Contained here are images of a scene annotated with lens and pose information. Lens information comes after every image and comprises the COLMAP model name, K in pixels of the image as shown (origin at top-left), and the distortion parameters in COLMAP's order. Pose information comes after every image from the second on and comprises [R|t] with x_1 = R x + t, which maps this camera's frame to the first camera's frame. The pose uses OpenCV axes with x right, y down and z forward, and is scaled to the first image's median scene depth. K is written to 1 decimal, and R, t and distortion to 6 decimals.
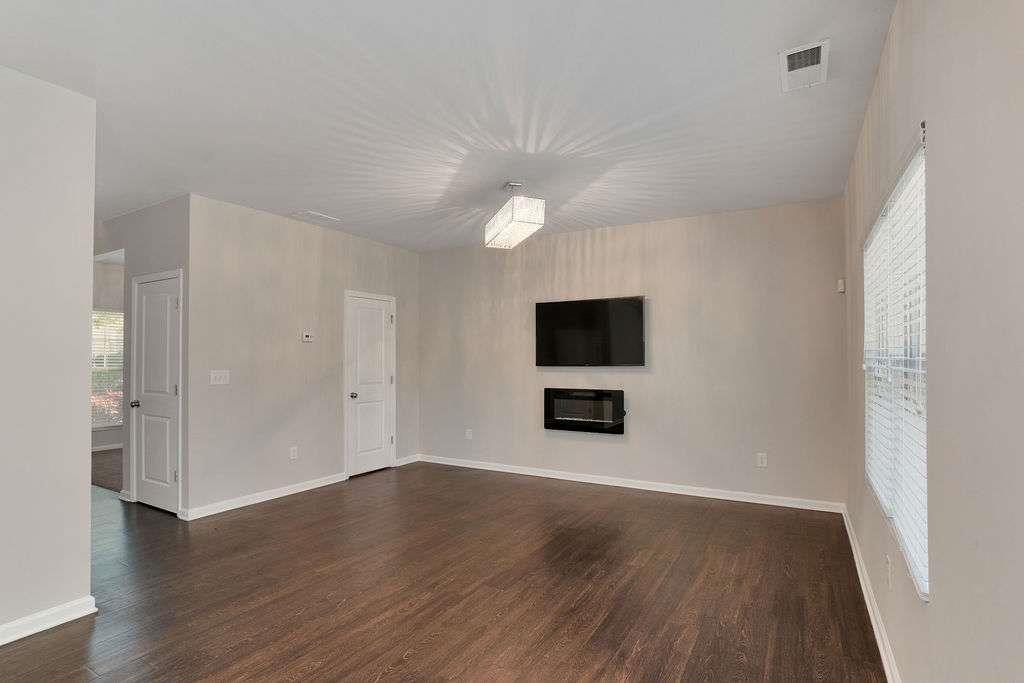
lens RADIAL K [[499.2, 0, 502.1], [0, 499.2, 342.5], [0, 0, 1]] dist [-0.035222, 0.002613]
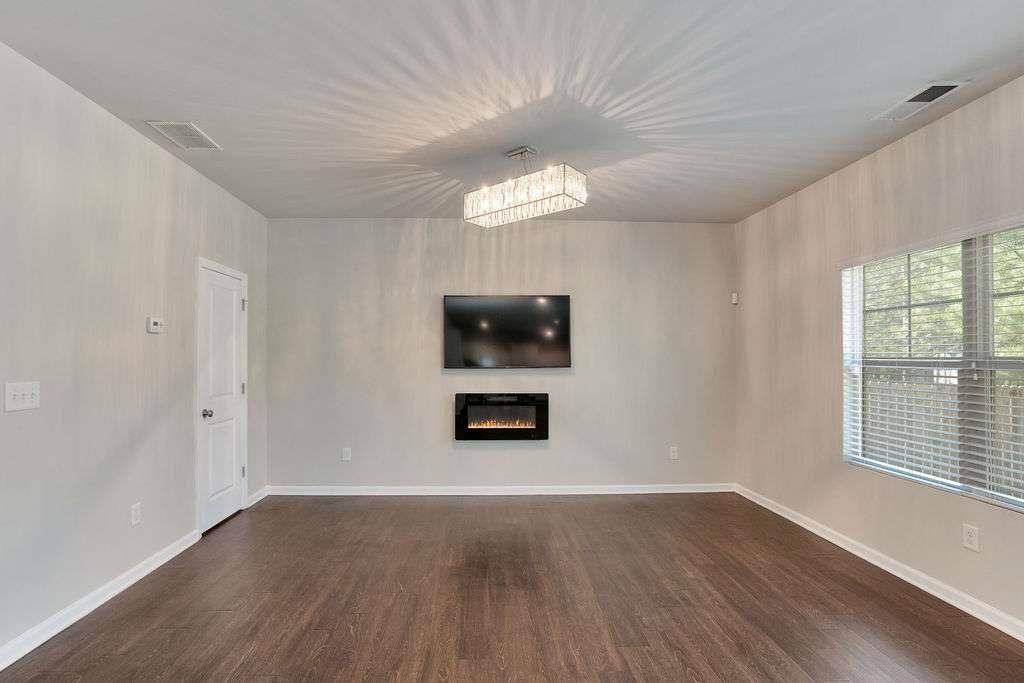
lens RADIAL K [[499.2, 0, 510.7], [0, 499.2, 349.8], [0, 0, 1]] dist [-0.035222, 0.002613]
pose [[0.851959, 0.012096, 0.523469, -0.310291], [-0.019858, 0.999760, 0.009218, 0.004957], [-0.523232, -0.018248, 0.851995, 0.219983]]
